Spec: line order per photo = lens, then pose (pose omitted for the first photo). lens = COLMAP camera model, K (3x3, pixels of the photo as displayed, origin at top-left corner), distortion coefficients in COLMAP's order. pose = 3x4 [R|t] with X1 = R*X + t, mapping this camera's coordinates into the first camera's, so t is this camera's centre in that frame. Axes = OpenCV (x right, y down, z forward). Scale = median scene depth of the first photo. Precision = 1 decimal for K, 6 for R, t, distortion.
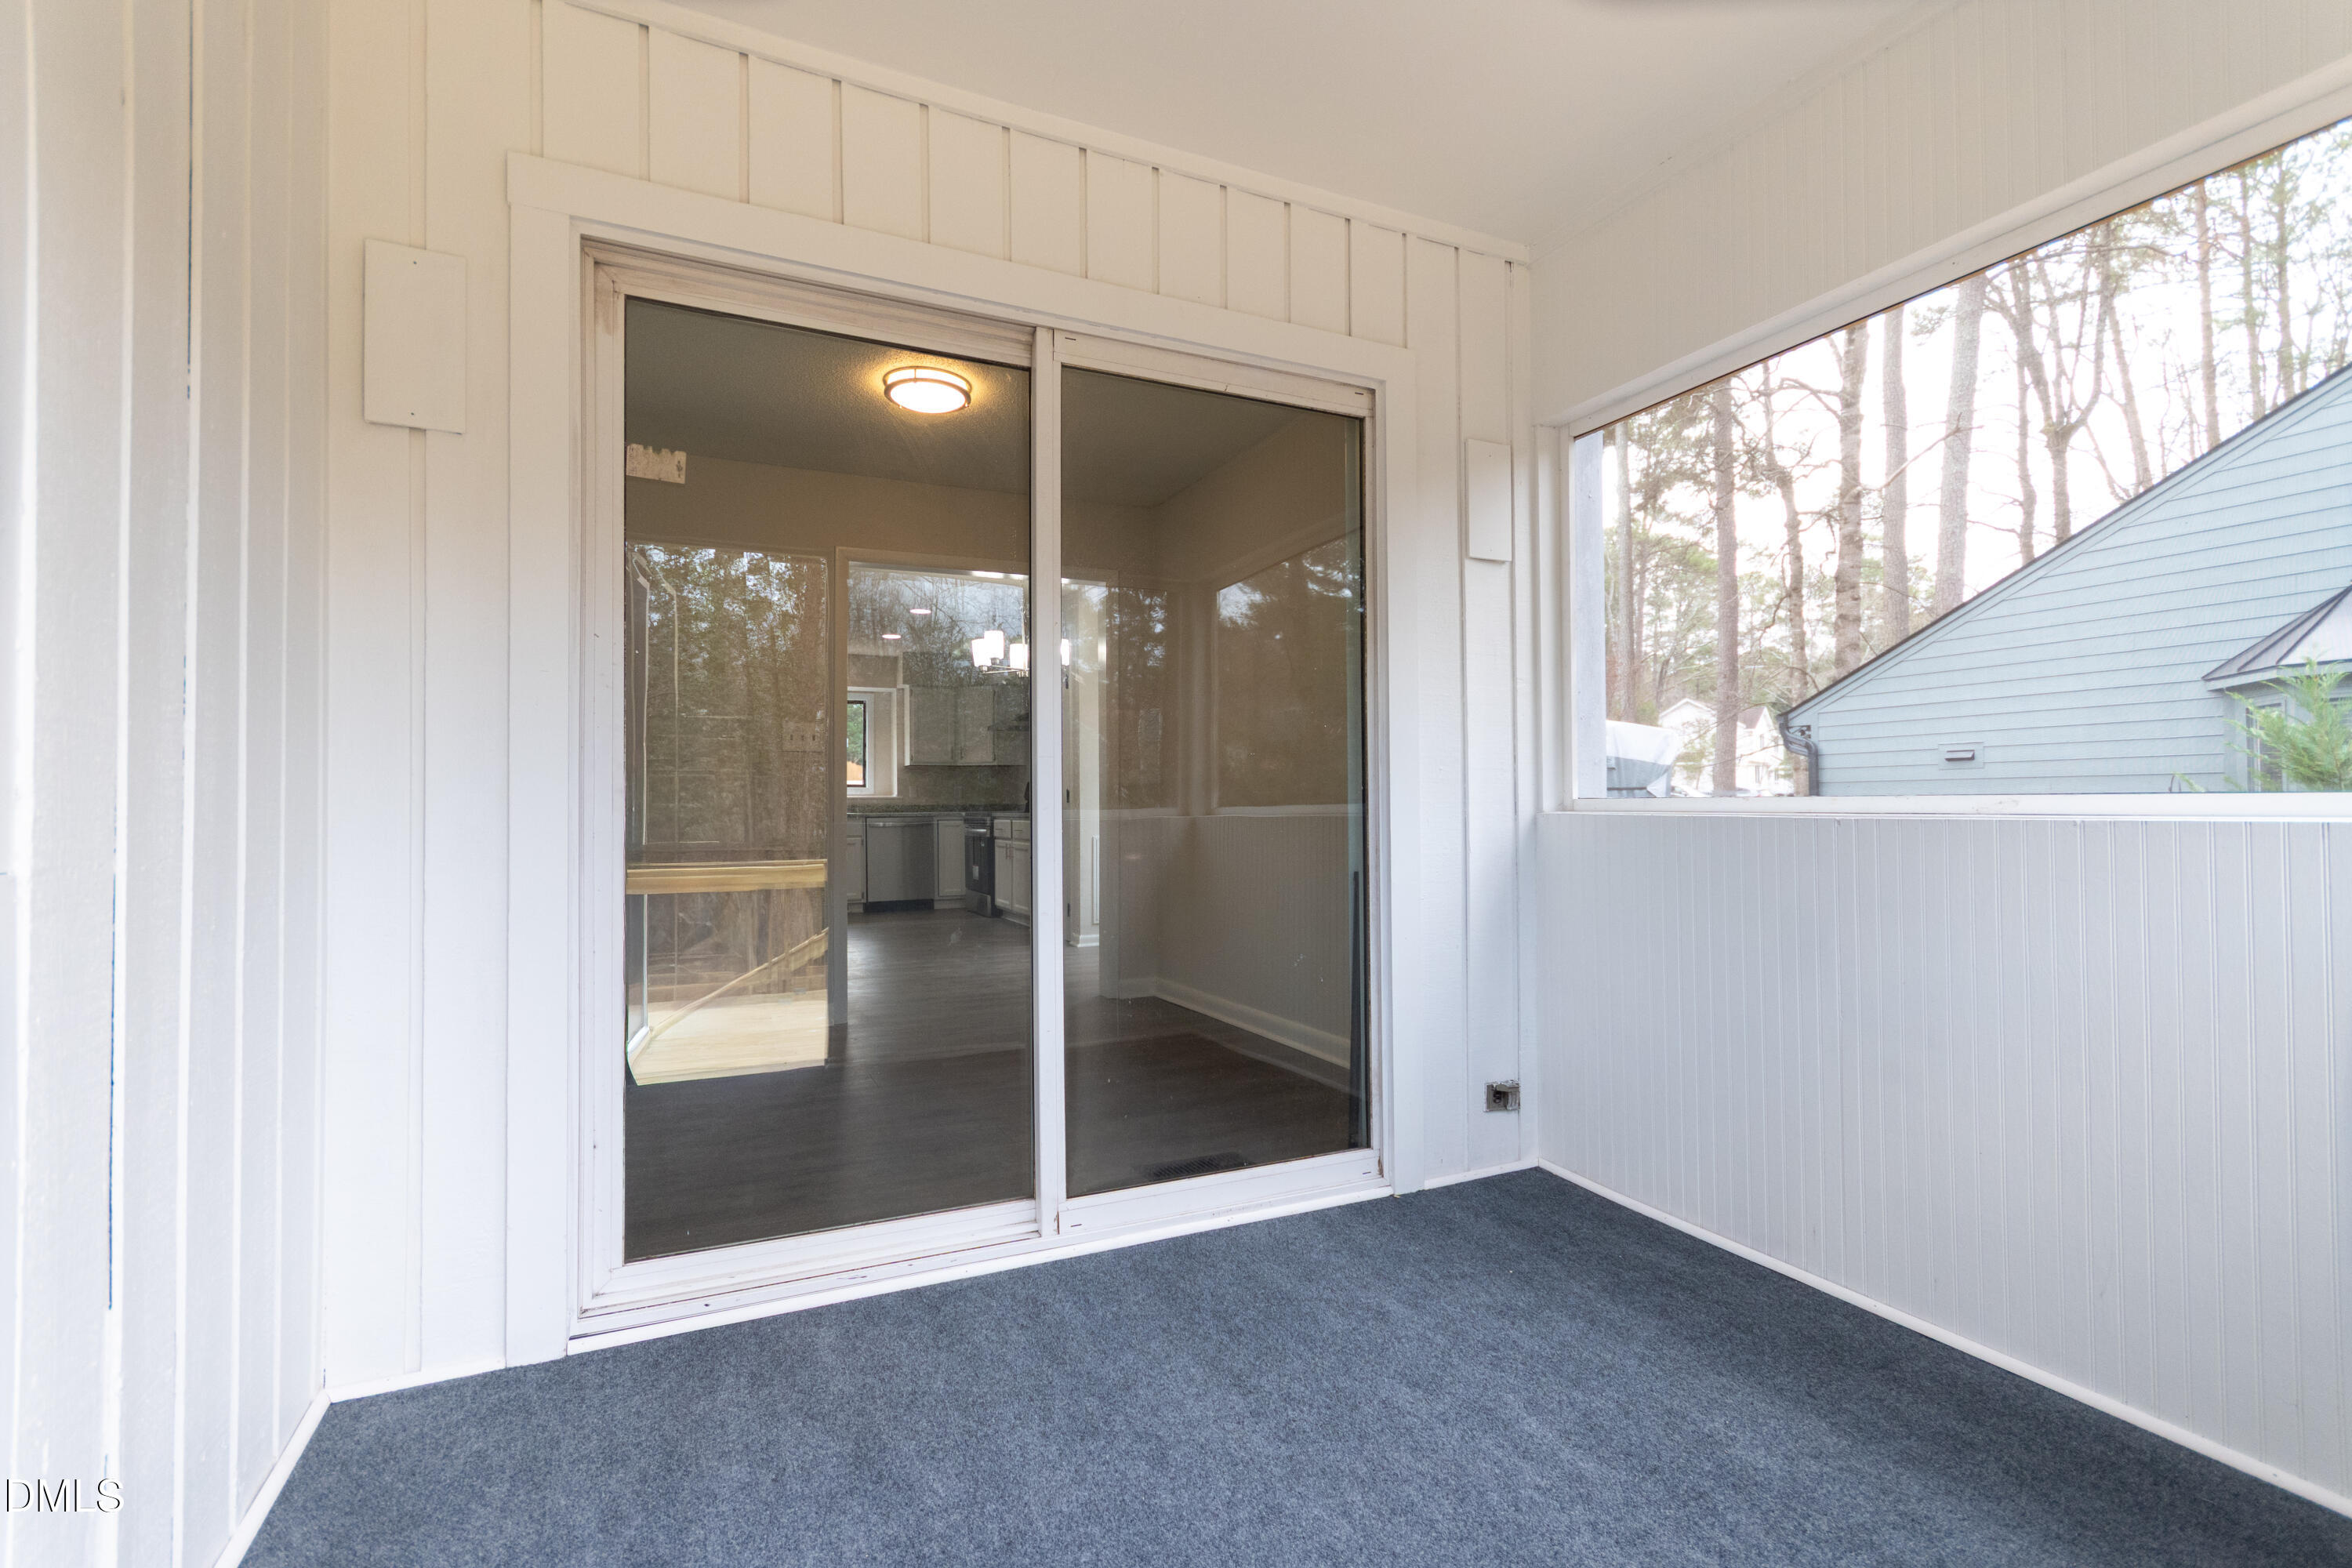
lens RADIAL K [[1066.9, 0, 1179.2], [0, 1066.9, 797.2], [0, 0, 1]] dist [0.004463, 0.000749]
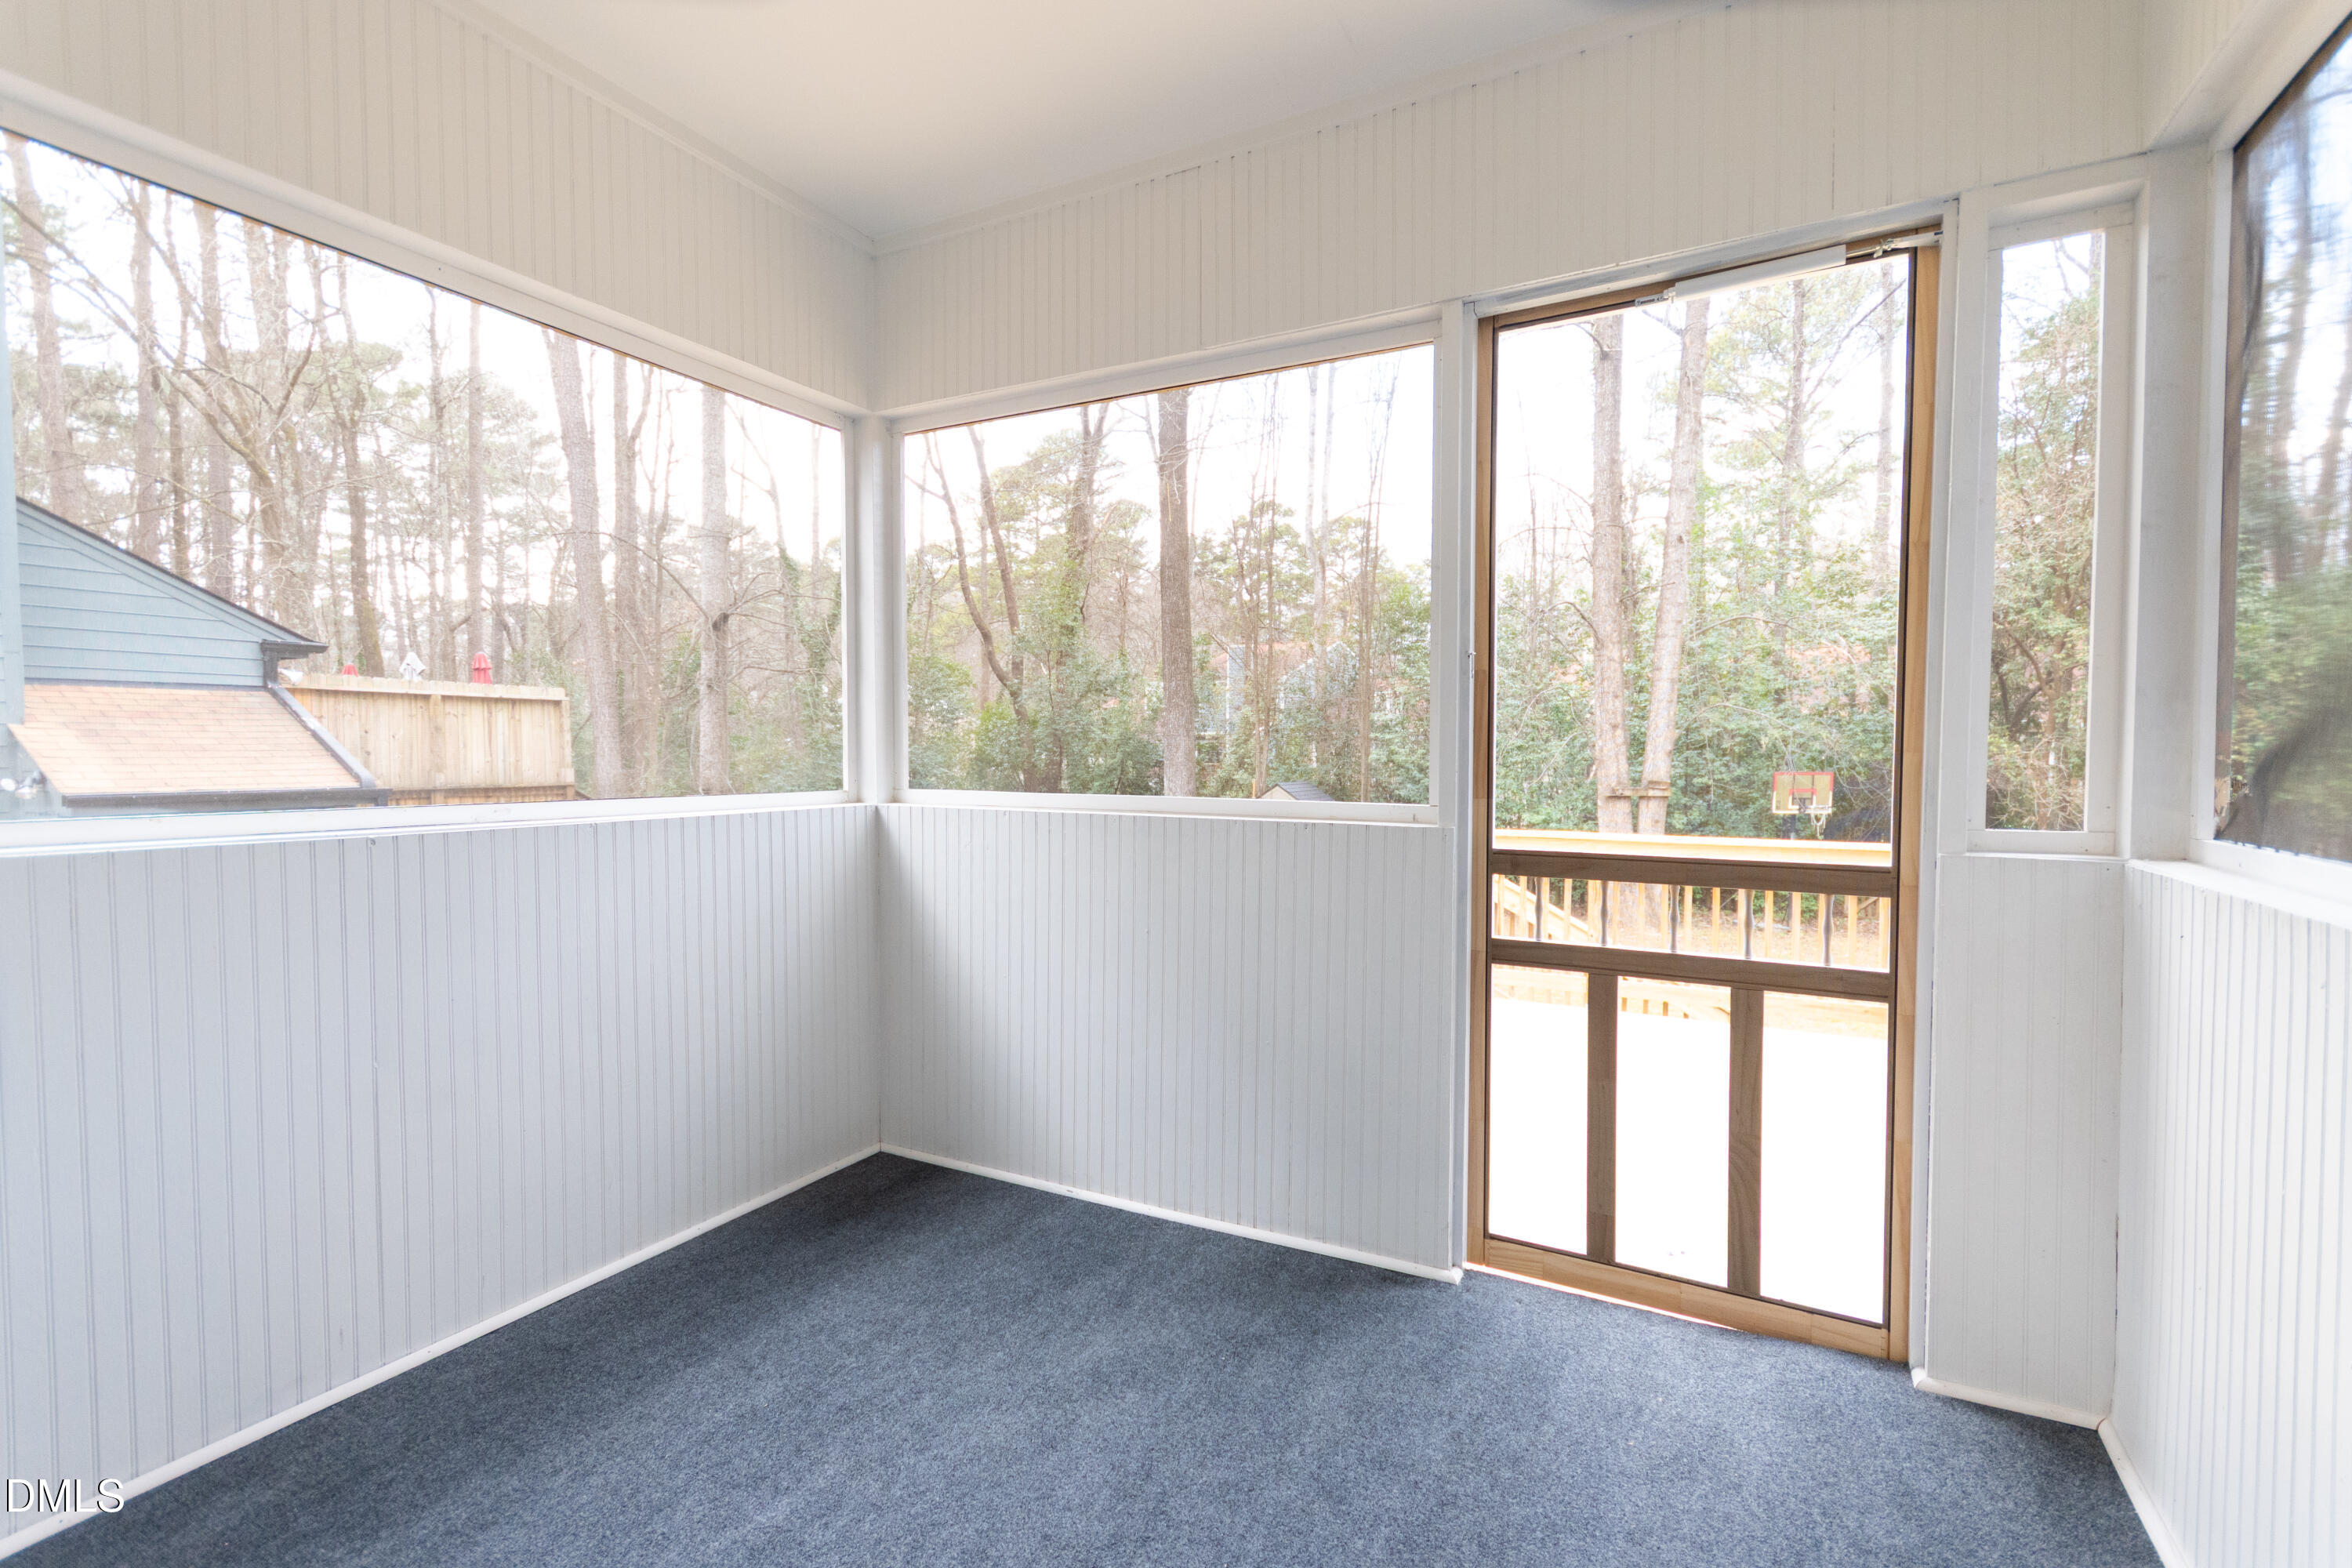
lens RADIAL K [[1066.9, 0, 1179.2], [0, 1066.9, 797.2], [0, 0, 1]] dist [0.004463, 0.000749]
pose [[-0.606299, -0.030540, 0.794650, -0.533606], [-0.005238, 0.999394, 0.034413, -0.050561], [-0.795220, 0.016703, -0.606091, 1.159467]]
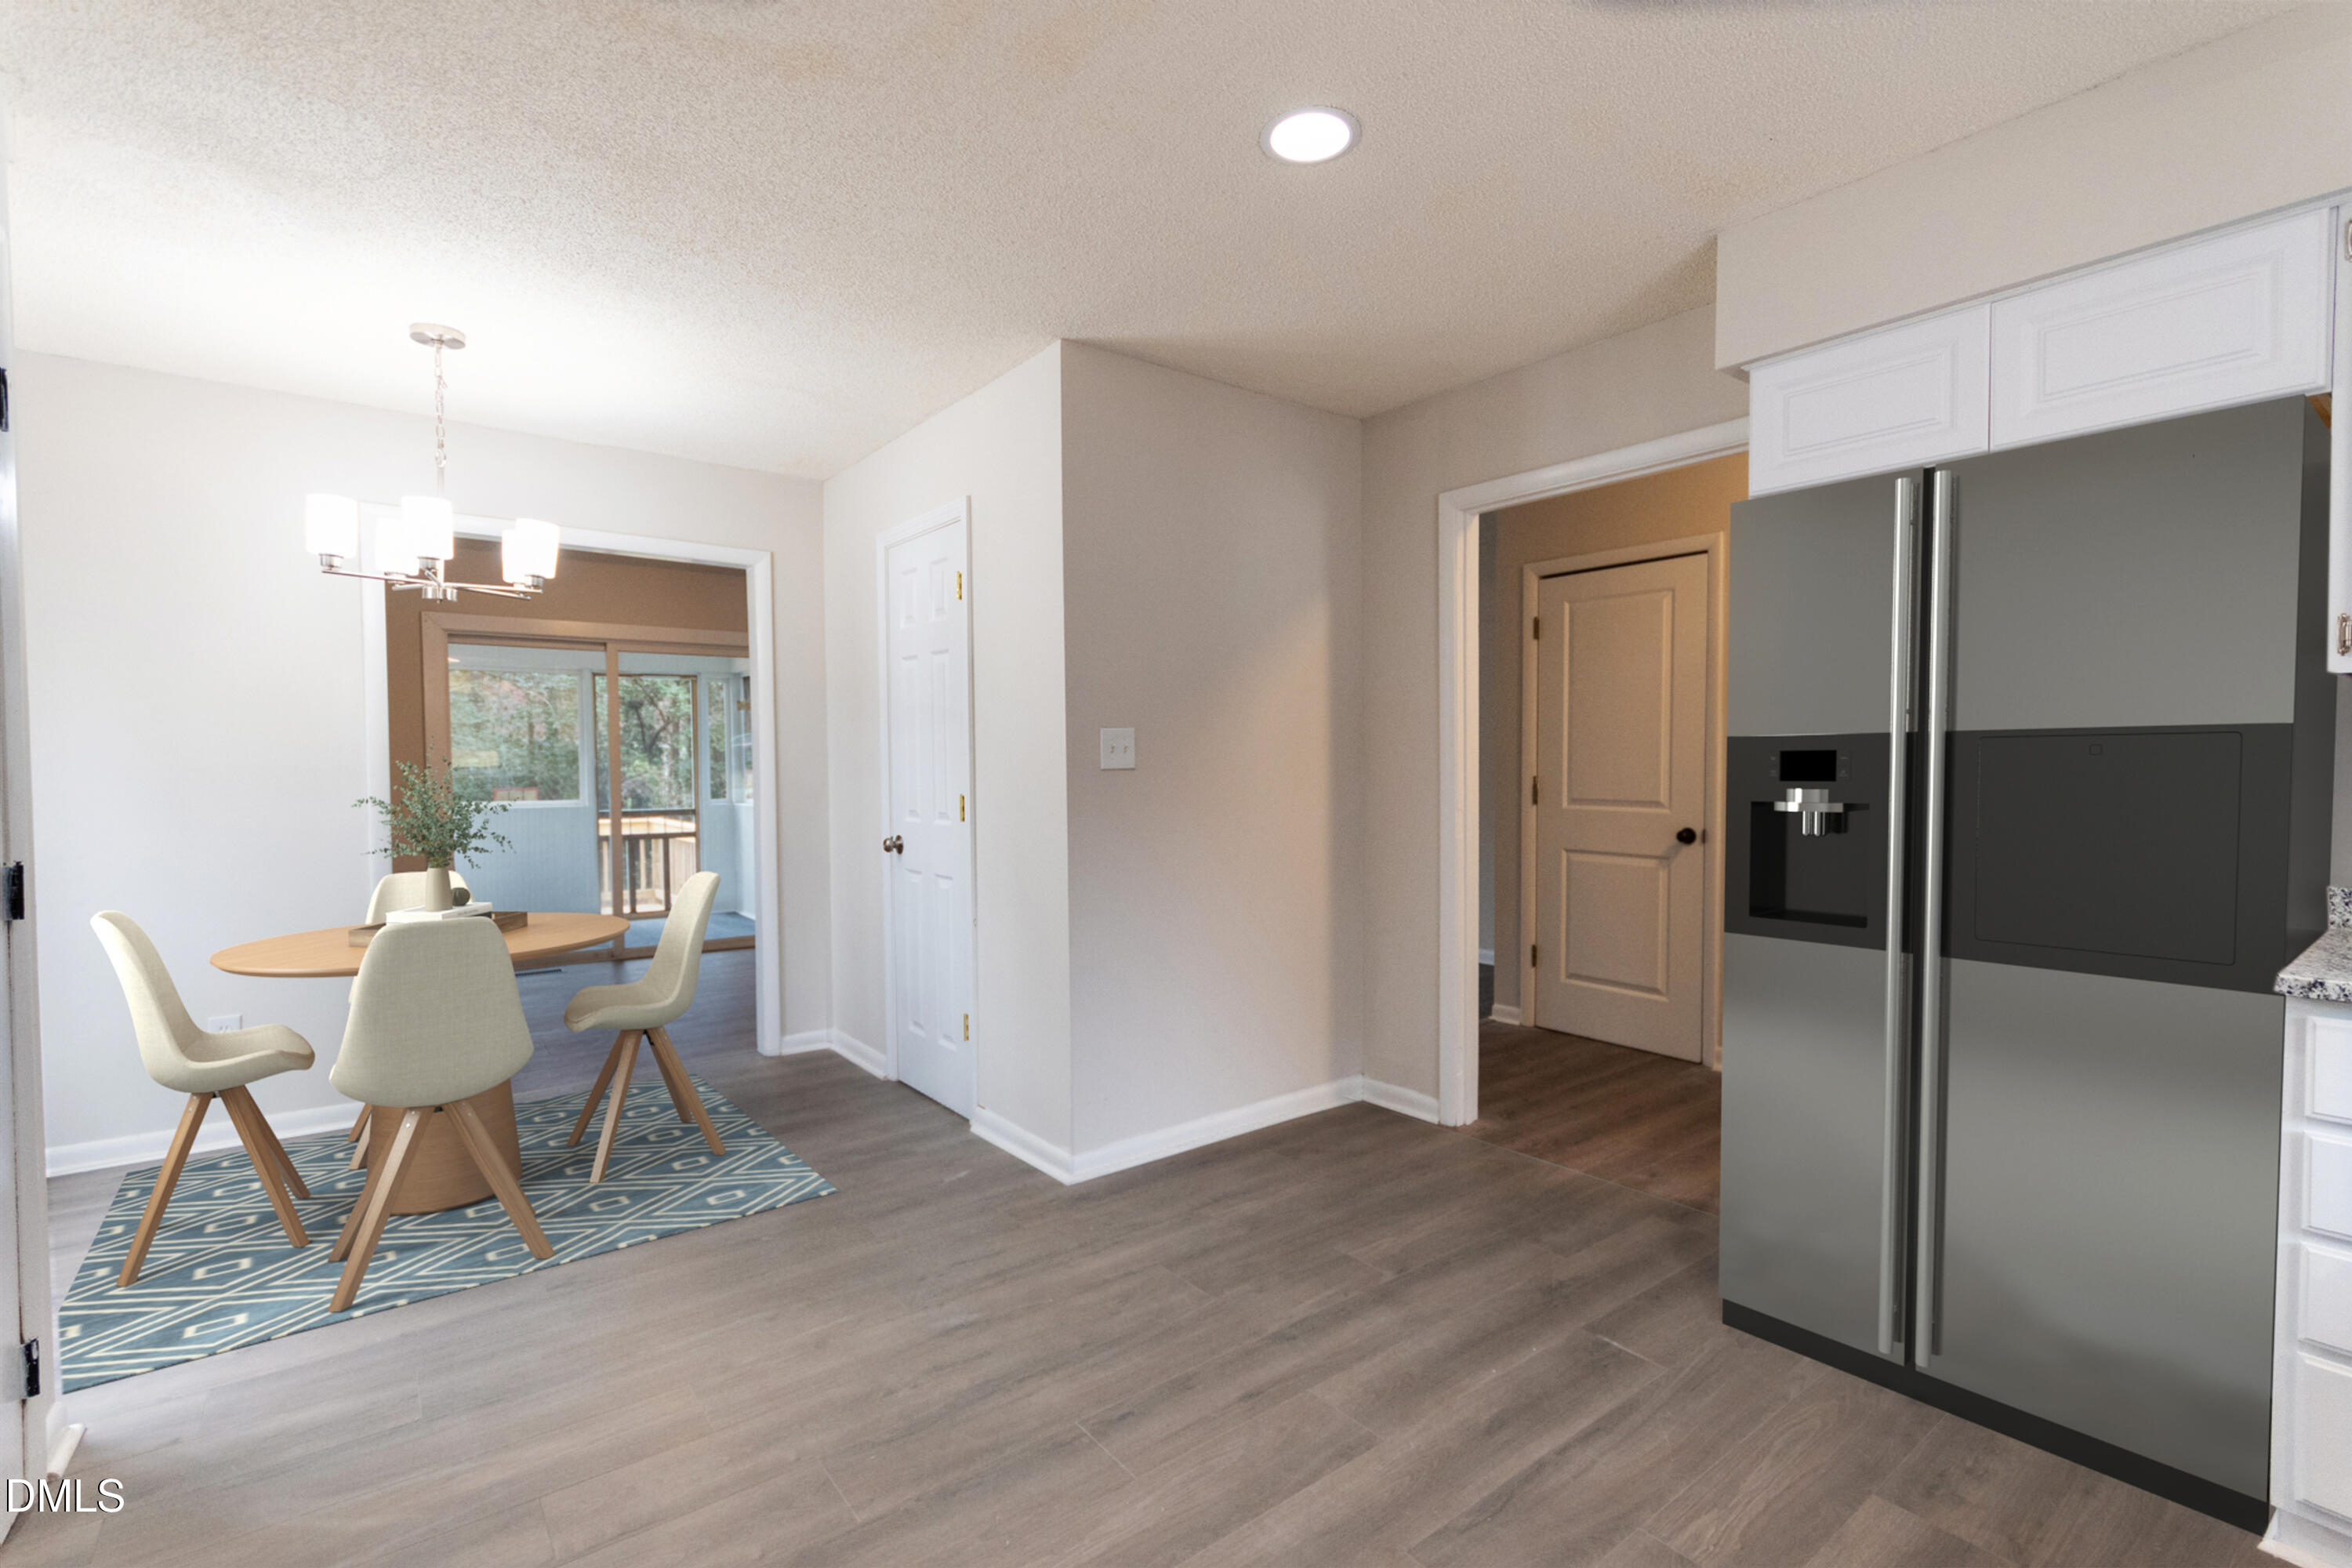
lens RADIAL K [[1066.9, 0, 1179.2], [0, 1066.9, 797.2], [0, 0, 1]] dist [0.004463, 0.000749]
pose [[-0.975175, 0.019825, -0.220545, -1.205238], [0.014225, 0.999535, 0.026953, -0.100134], [0.220977, 0.023146, -0.975004, 5.184672]]
